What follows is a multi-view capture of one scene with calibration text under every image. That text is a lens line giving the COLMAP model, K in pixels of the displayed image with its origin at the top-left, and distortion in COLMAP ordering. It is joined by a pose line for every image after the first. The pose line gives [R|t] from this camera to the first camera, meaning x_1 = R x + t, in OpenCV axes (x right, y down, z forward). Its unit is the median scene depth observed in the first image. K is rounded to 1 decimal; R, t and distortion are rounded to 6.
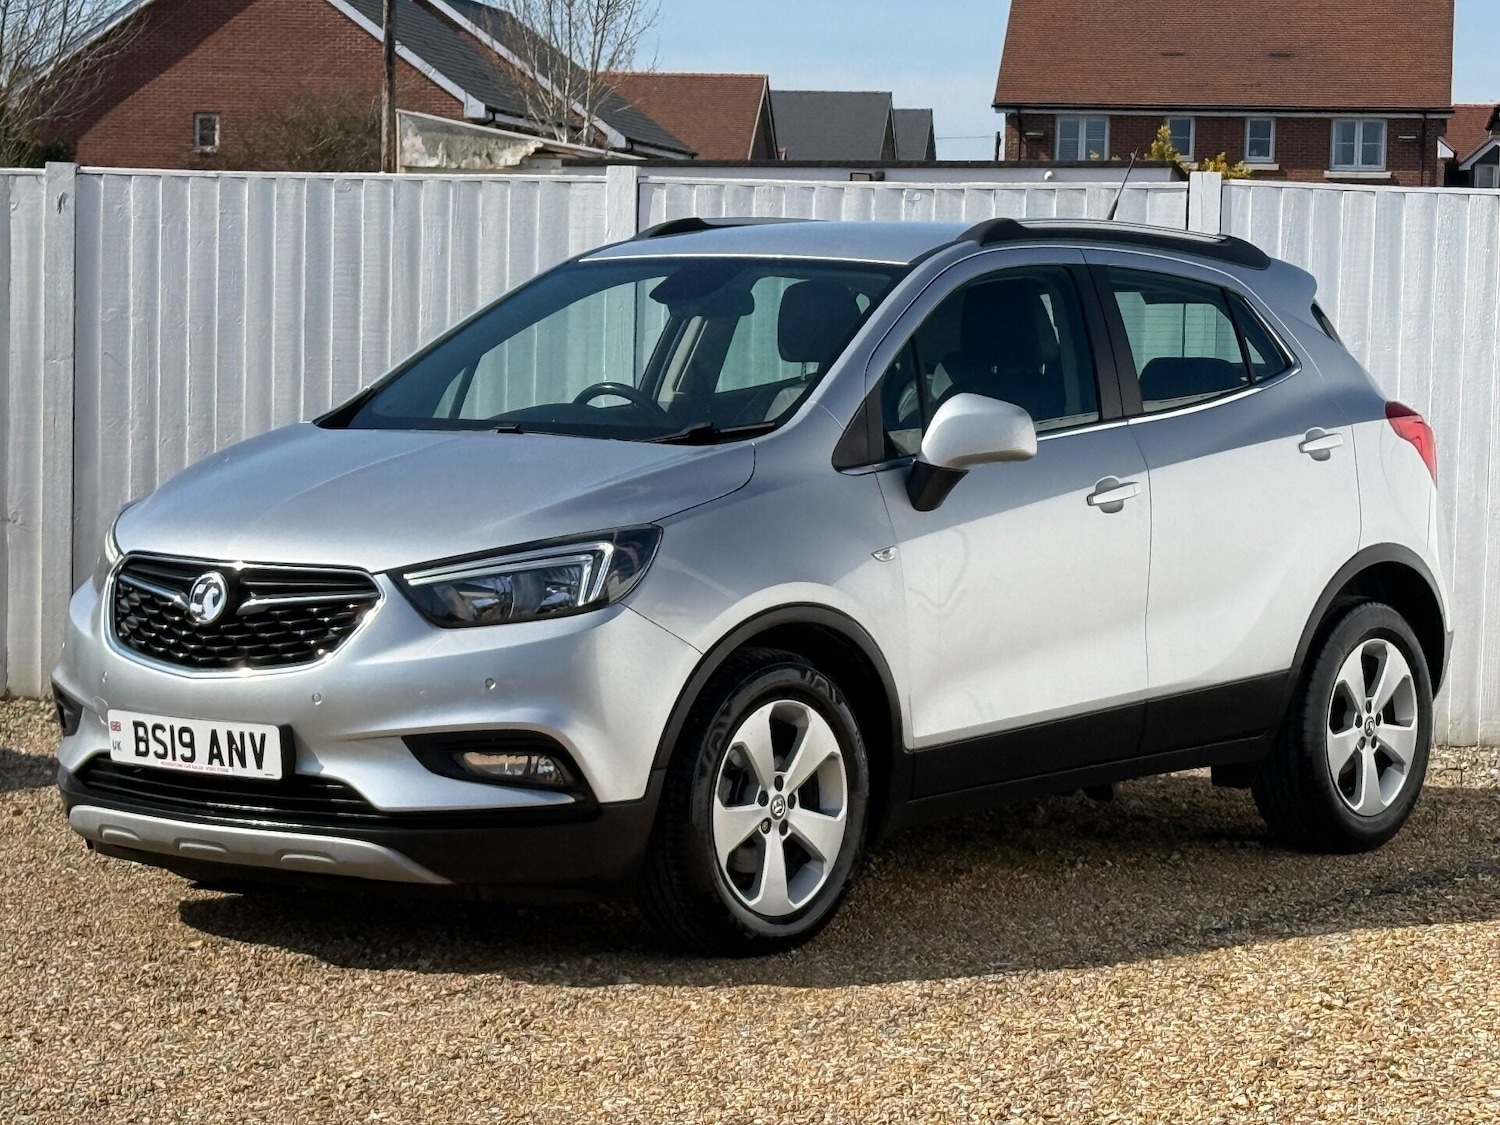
lens RADIAL K [[3889.2, 0, 750.0], [0, 3889.2, 562.5], [0, 0, 1]] dist [0.169136, 0.474049]
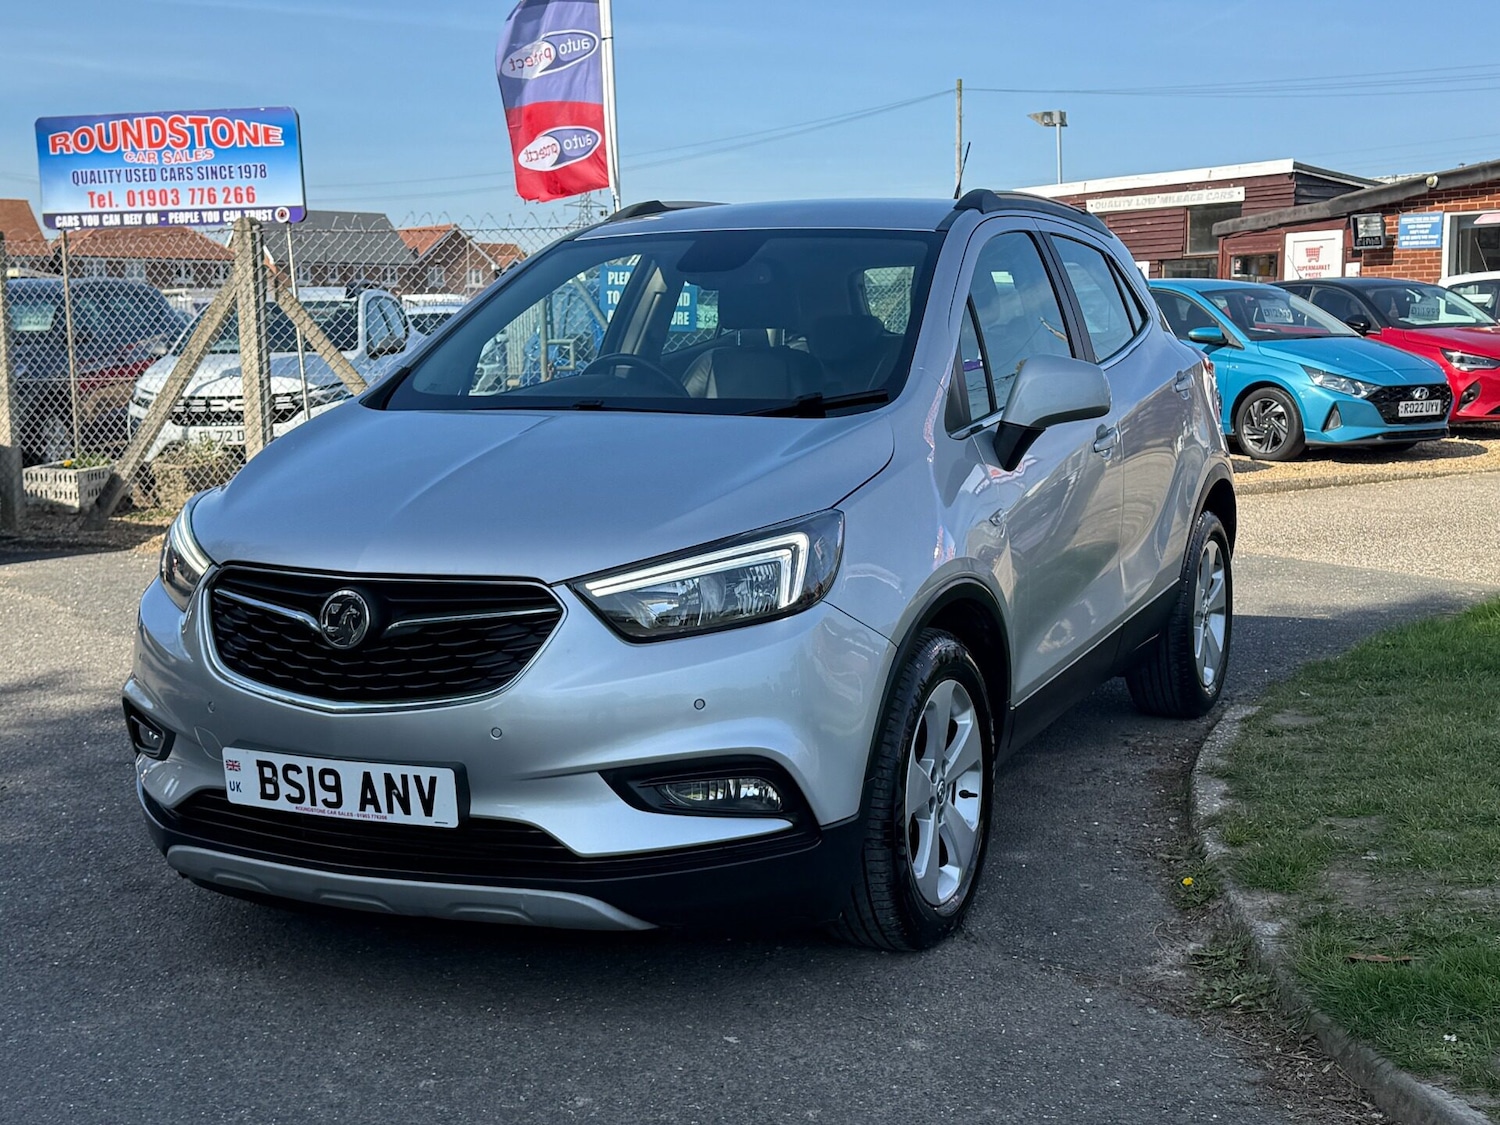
lens RADIAL K [[1951.8, 0, 737.2], [0, 1951.8, 567.4], [0, 0, 1]] dist [0.213949, -0.503054]
pose [[0.973624, -0.056792, 0.220979, -0.149973], [0.040820, 0.996258, 0.076186, -0.032300], [-0.224479, -0.065156, 0.972298, 0.553245]]
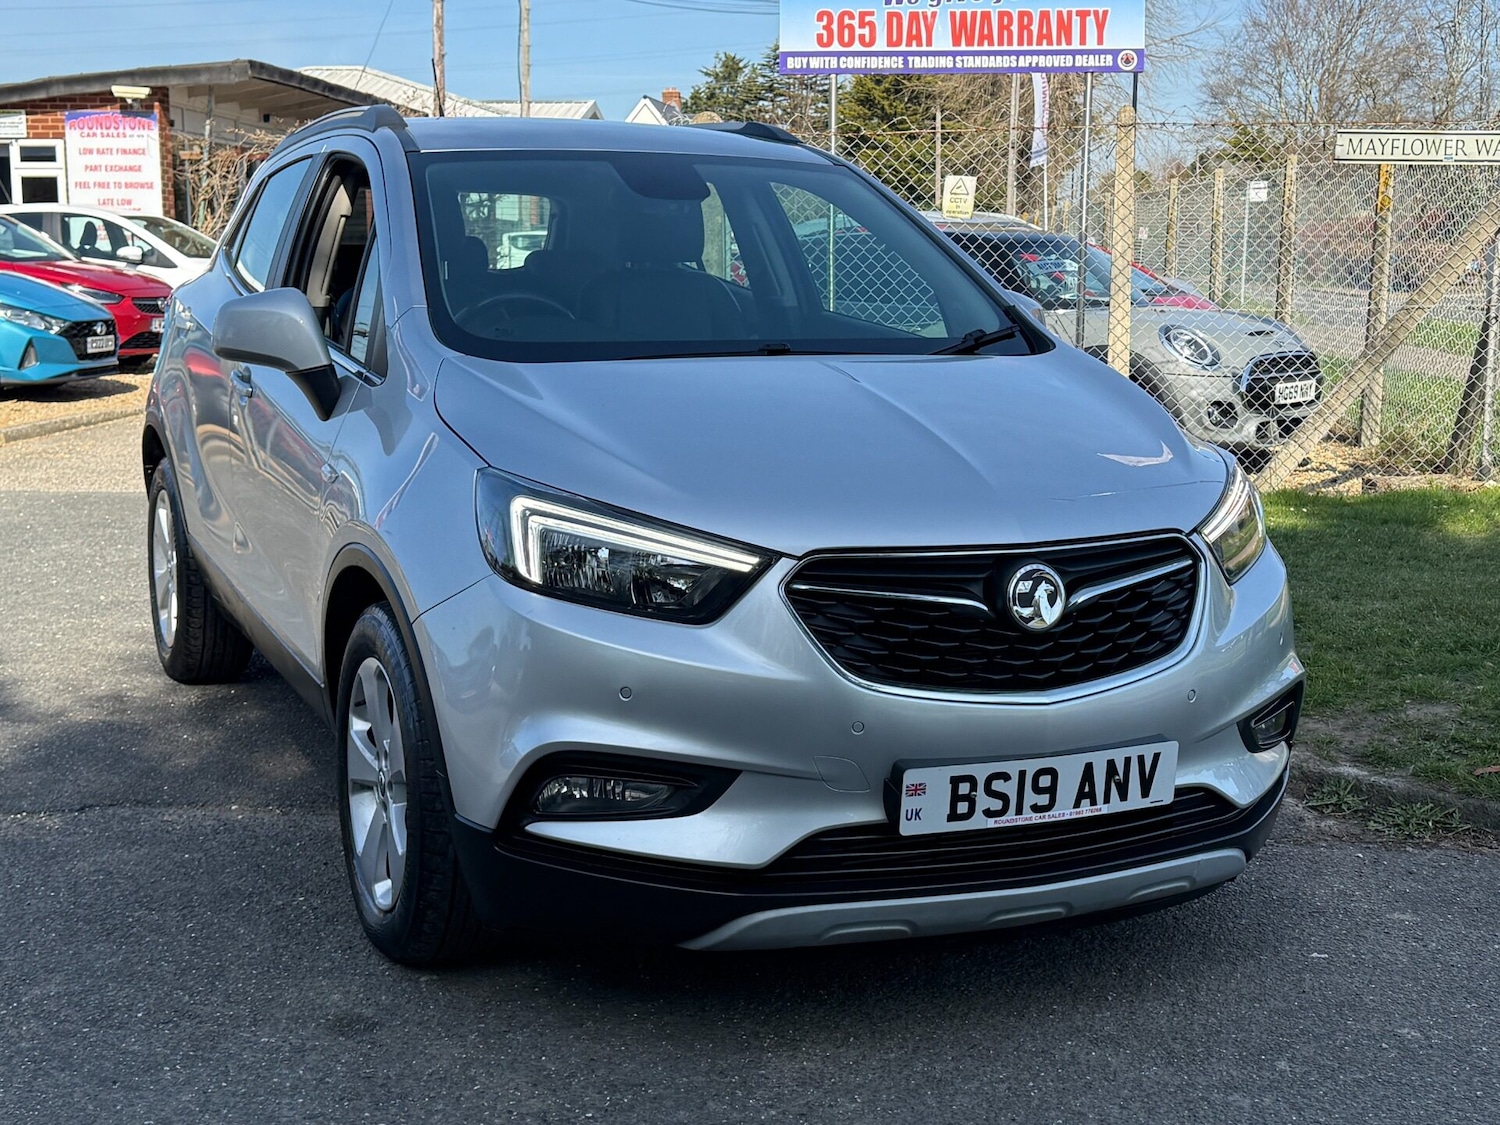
lens RADIAL K [[1974.3, 0, 743.3], [0, 1974.3, 564.5], [0, 0, 1]] dist [0.157388, -0.314744]
pose [[0.464946, -0.153288, 0.871968, -0.502845], [0.049054, 0.987845, 0.147502, -0.057150], [-0.883979, -0.025807, 0.466814, 0.869737]]
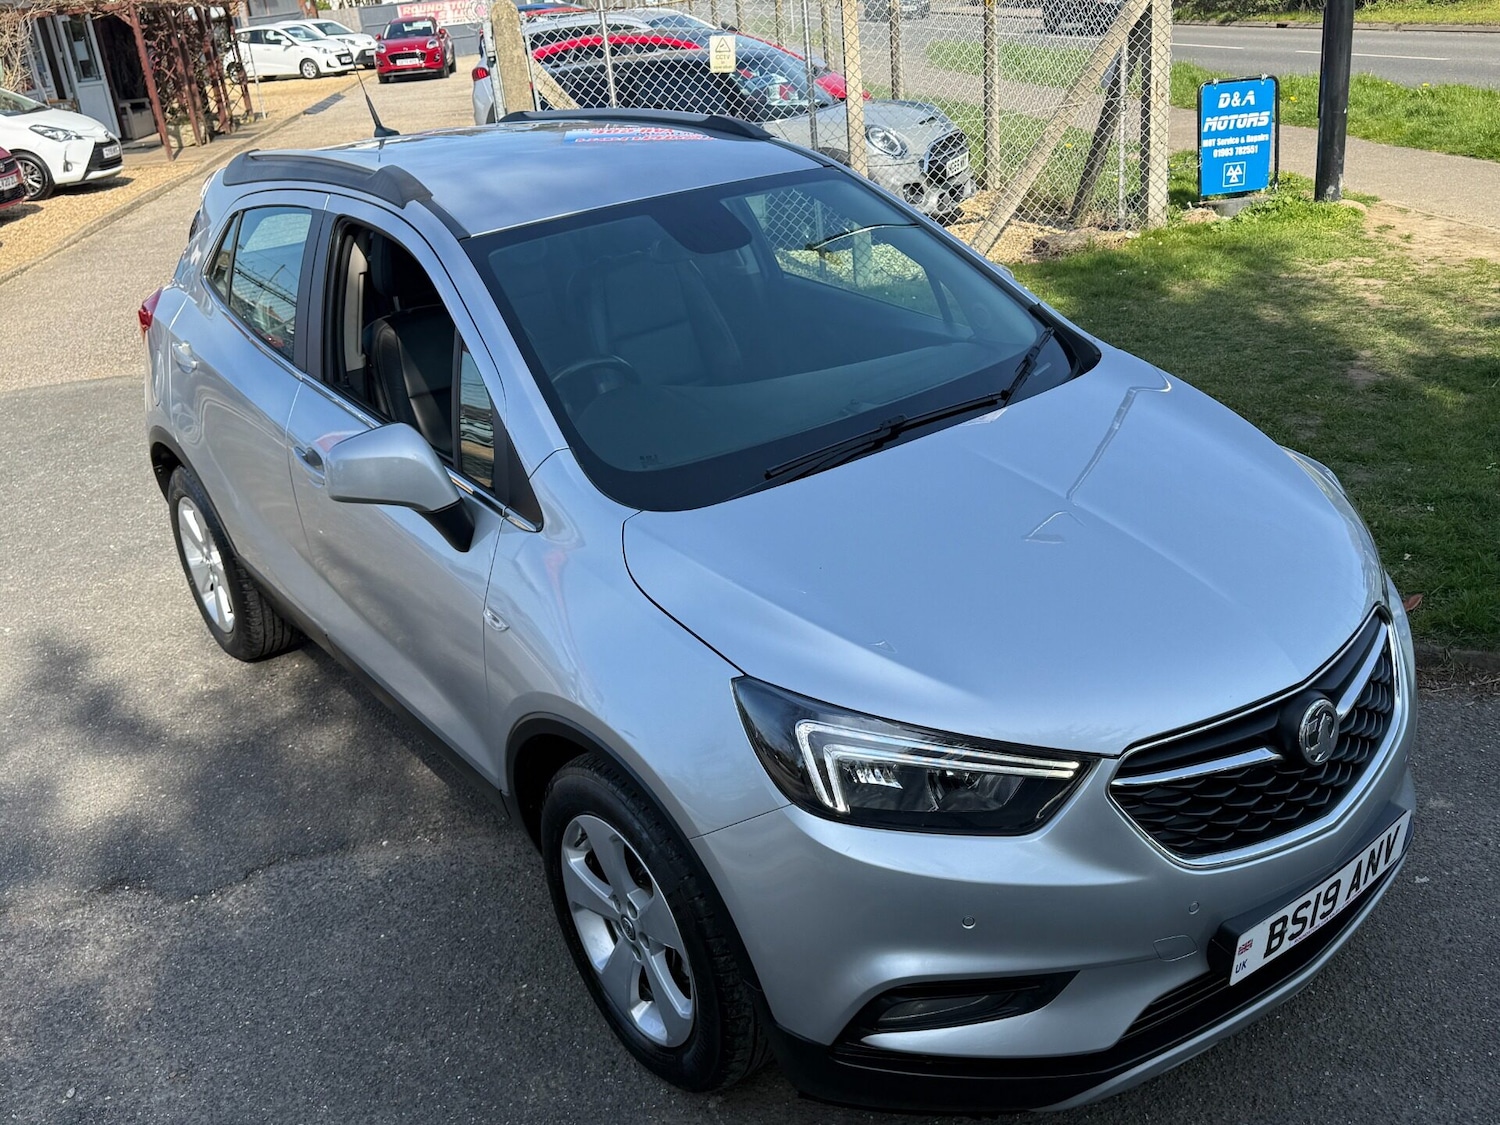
lens RADIAL K [[1333.6, 0, 750.0], [0, 1333.6, 562.5], [0, 0, 1]] dist [0.084064, -0.002170]
pose [[0.241404, -0.423089, 0.873338, -0.390586], [0.144595, 0.905591, 0.398746, -0.147340], [-0.959592, 0.030021, 0.279789, 1.032382]]
